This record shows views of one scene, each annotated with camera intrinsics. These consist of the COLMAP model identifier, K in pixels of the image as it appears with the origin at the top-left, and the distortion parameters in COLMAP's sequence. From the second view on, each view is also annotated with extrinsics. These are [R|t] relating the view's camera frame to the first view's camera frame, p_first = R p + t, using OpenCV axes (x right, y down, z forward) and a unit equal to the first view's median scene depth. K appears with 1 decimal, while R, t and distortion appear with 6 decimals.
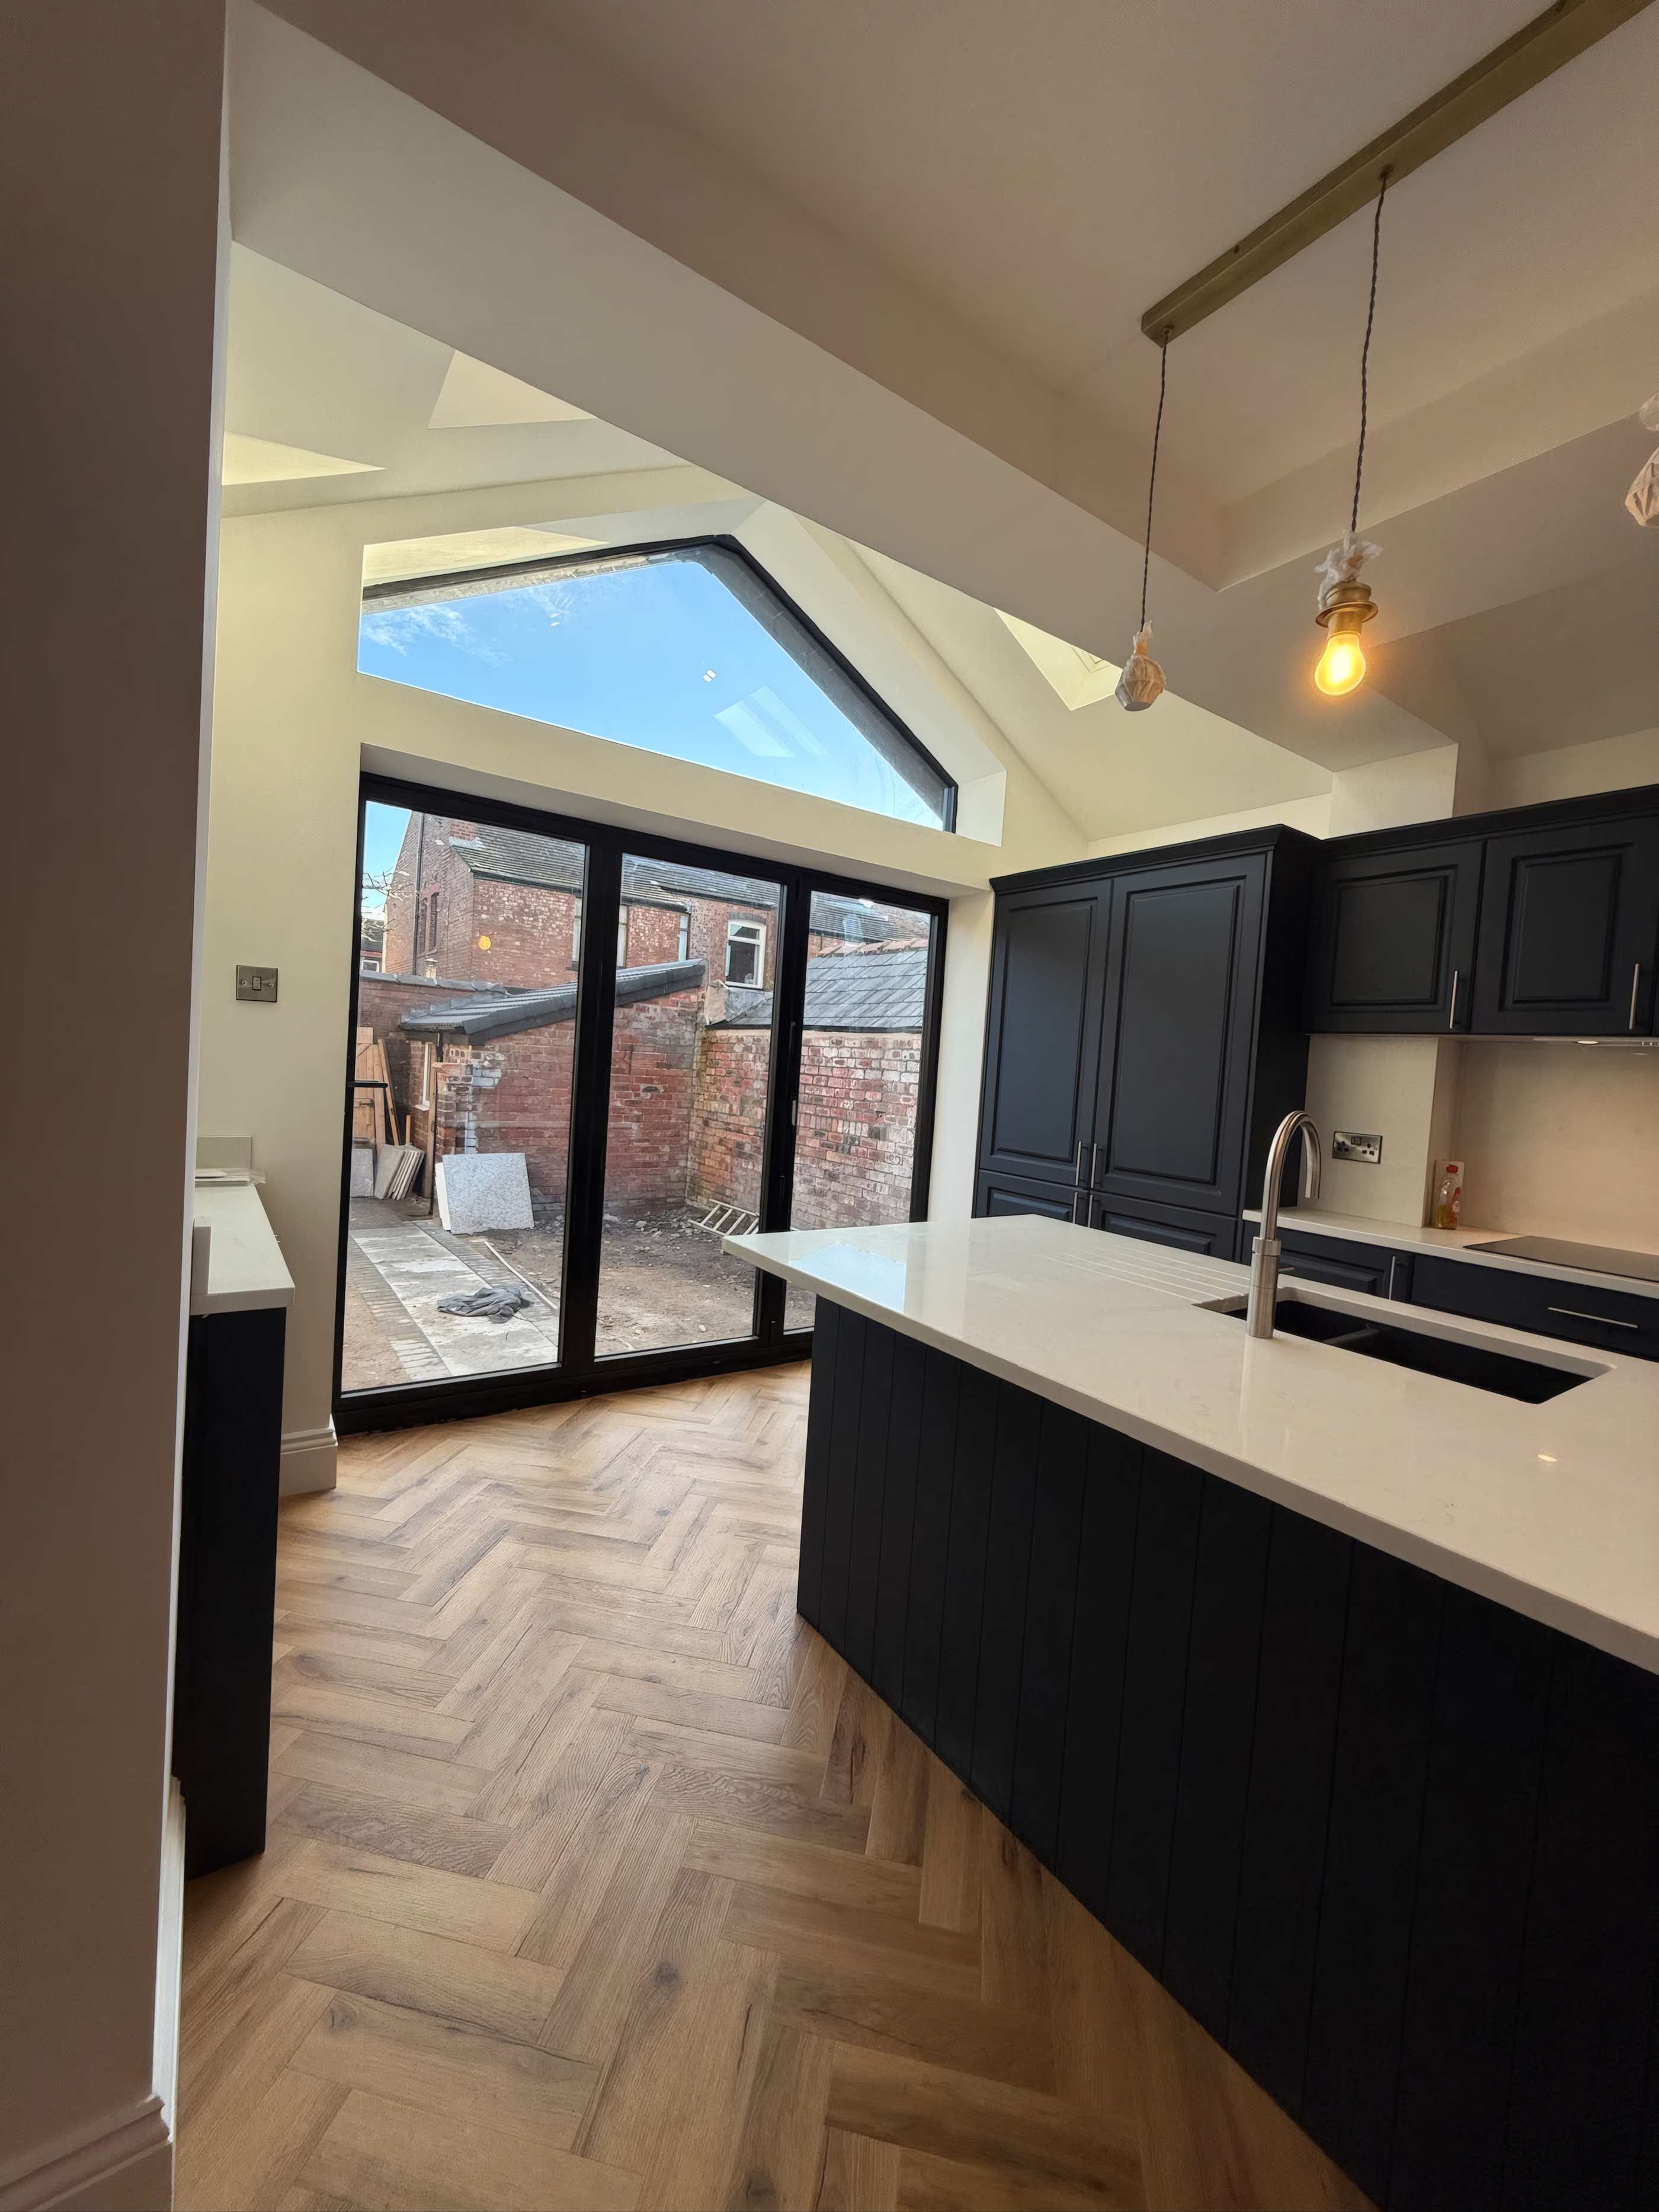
lens RADIAL K [[886.6, 0, 825.9], [0, 886.6, 1099.5], [0, 0, 1]] dist [-0.006724, 0.001269]
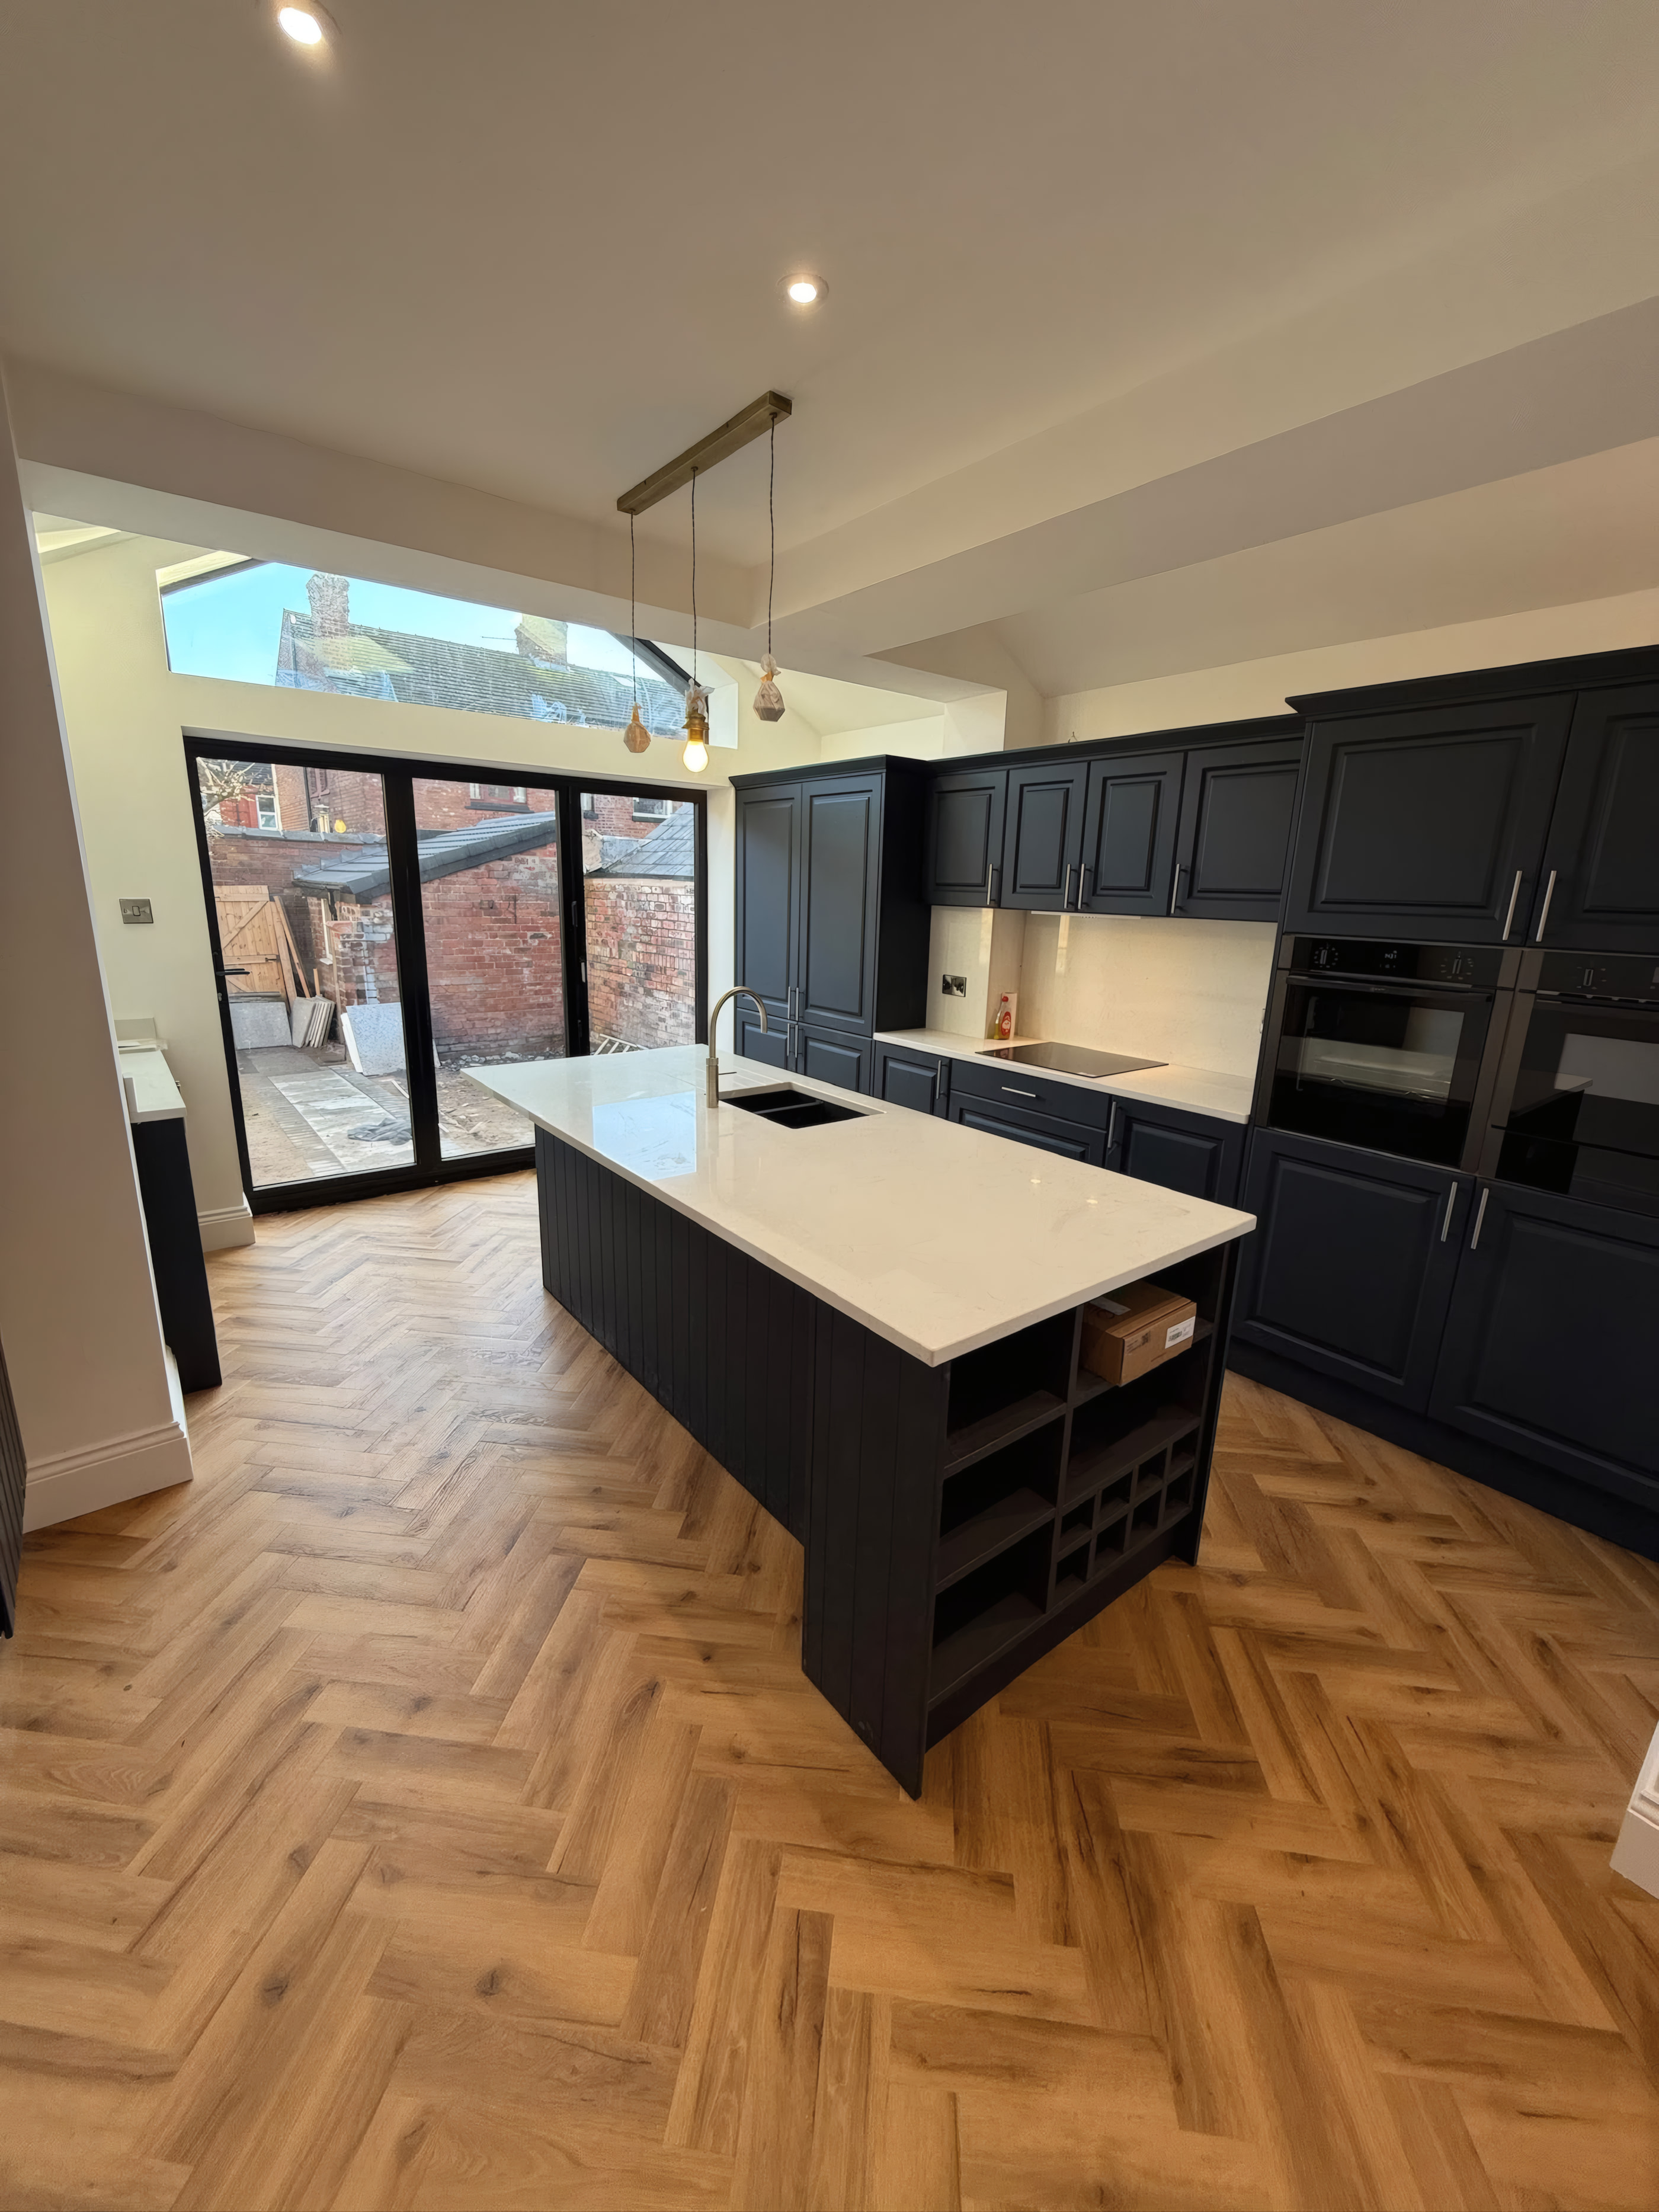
lens RADIAL K [[886.6, 0, 833.1], [0, 886.6, 1105.4], [0, 0, 1]] dist [-0.006724, 0.001269]
pose [[0.997226, -0.049450, 0.055624, 0.248890], [0.037104, 0.978184, 0.204398, -0.045873], [-0.064518, -0.201768, 0.977306, -0.344397]]
